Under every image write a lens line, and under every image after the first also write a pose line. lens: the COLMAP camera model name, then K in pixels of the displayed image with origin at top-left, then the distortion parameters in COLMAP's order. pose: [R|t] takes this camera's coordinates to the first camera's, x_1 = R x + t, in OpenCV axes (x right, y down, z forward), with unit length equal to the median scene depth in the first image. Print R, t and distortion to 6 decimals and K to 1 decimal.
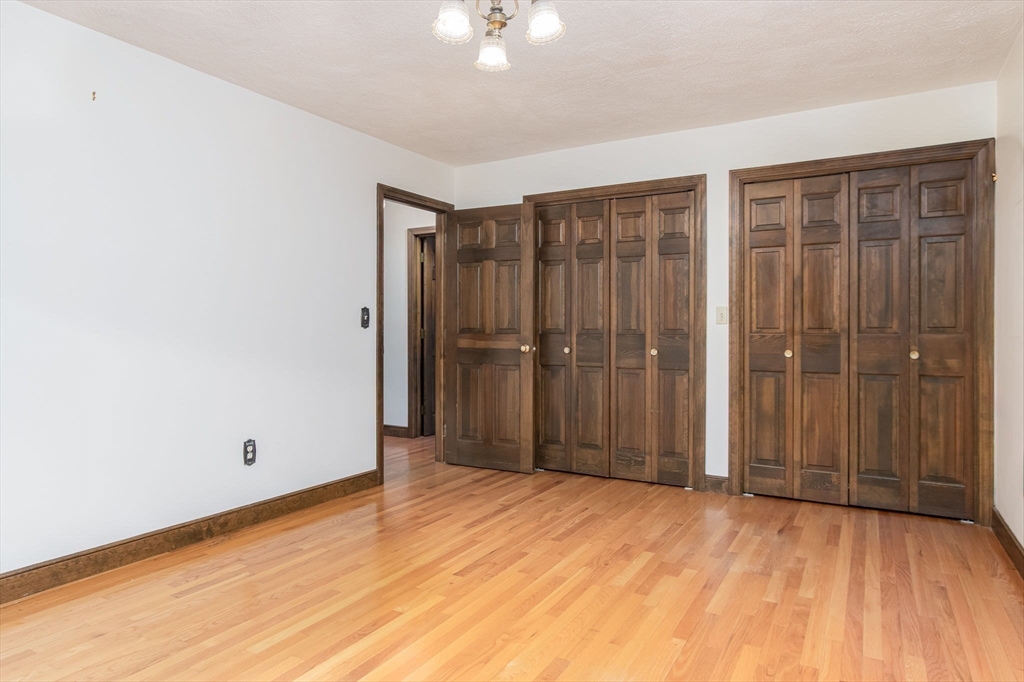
lens RADIAL K [[624.3, 0, 502.5], [0, 624.3, 325.0], [0, 0, 1]] dist [-0.008116, 0.003976]
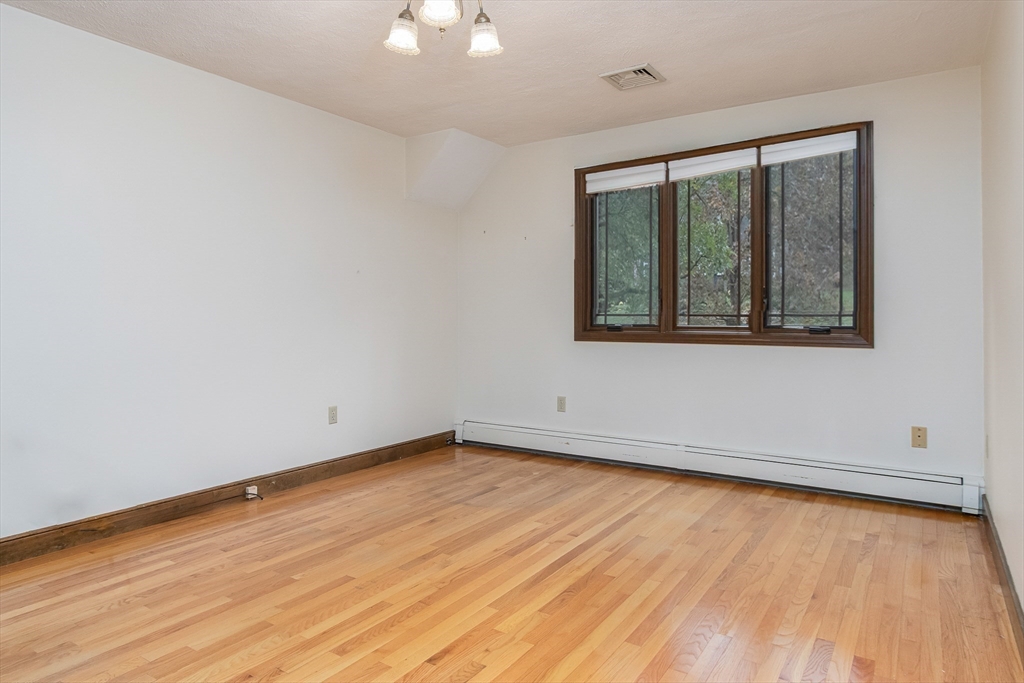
lens RADIAL K [[624.3, 0, 502.5], [0, 624.3, 325.5], [0, 0, 1]] dist [-0.008116, 0.003976]
pose [[-0.998219, 0.001051, 0.059648, -0.164790], [0.001526, 0.999967, 0.007927, 0.015337], [-0.059638, 0.008004, -0.998188, 1.977729]]
